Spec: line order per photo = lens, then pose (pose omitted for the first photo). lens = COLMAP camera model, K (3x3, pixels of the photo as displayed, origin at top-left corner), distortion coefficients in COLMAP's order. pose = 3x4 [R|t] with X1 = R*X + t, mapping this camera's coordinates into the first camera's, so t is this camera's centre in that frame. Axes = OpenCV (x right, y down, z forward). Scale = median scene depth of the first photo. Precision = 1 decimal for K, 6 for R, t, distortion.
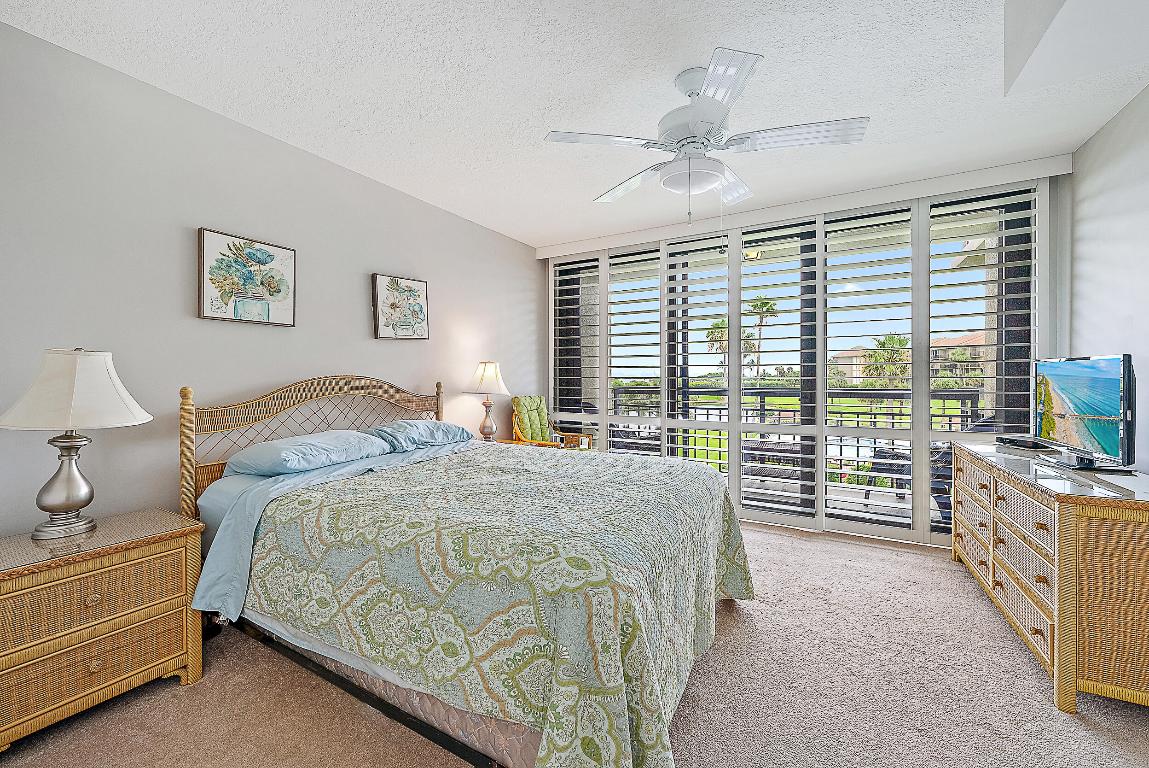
lens RADIAL K [[451.3, 0, 567.2], [0, 451.3, 381.7], [0, 0, 1]] dist [0.000509, 0.000187]
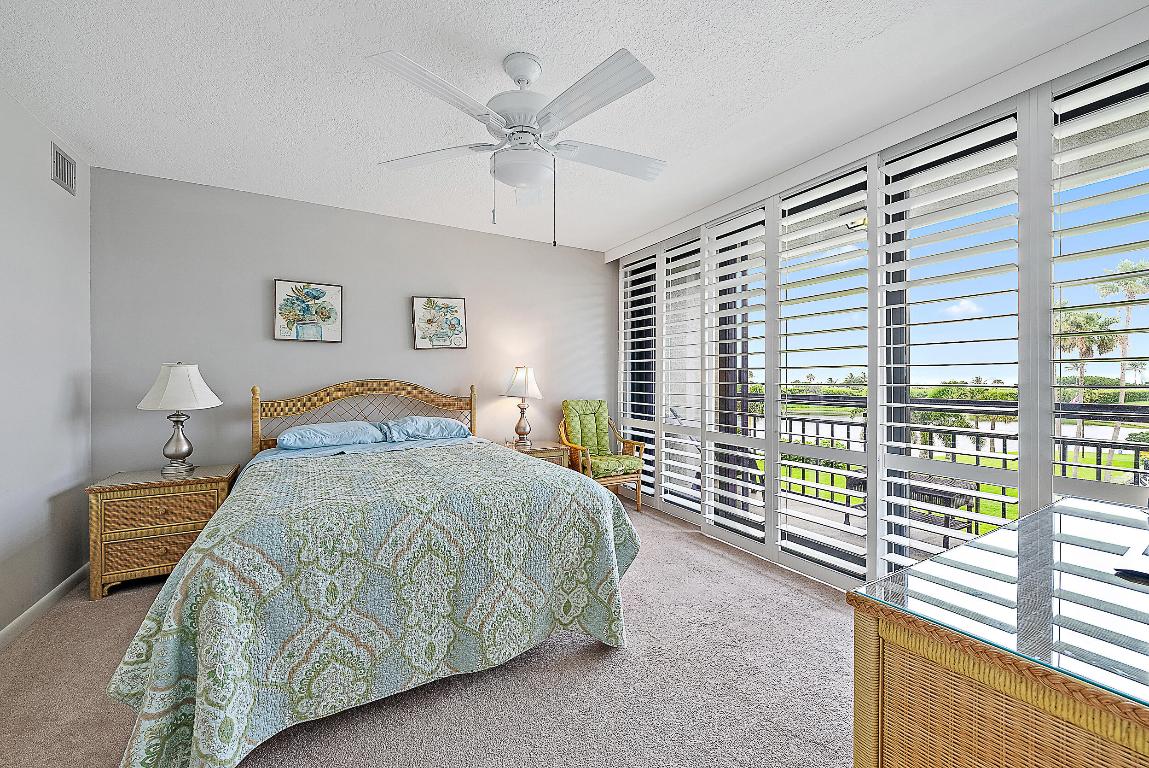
lens RADIAL K [[451.3, 0, 567.2], [0, 451.3, 381.7], [0, 0, 1]] dist [0.000509, 0.000187]
pose [[0.861110, 0.002657, -0.508412, 0.557734], [-0.009029, 0.999909, -0.010065, 0.001116], [0.508339, 0.013258, 0.861055, 0.158685]]
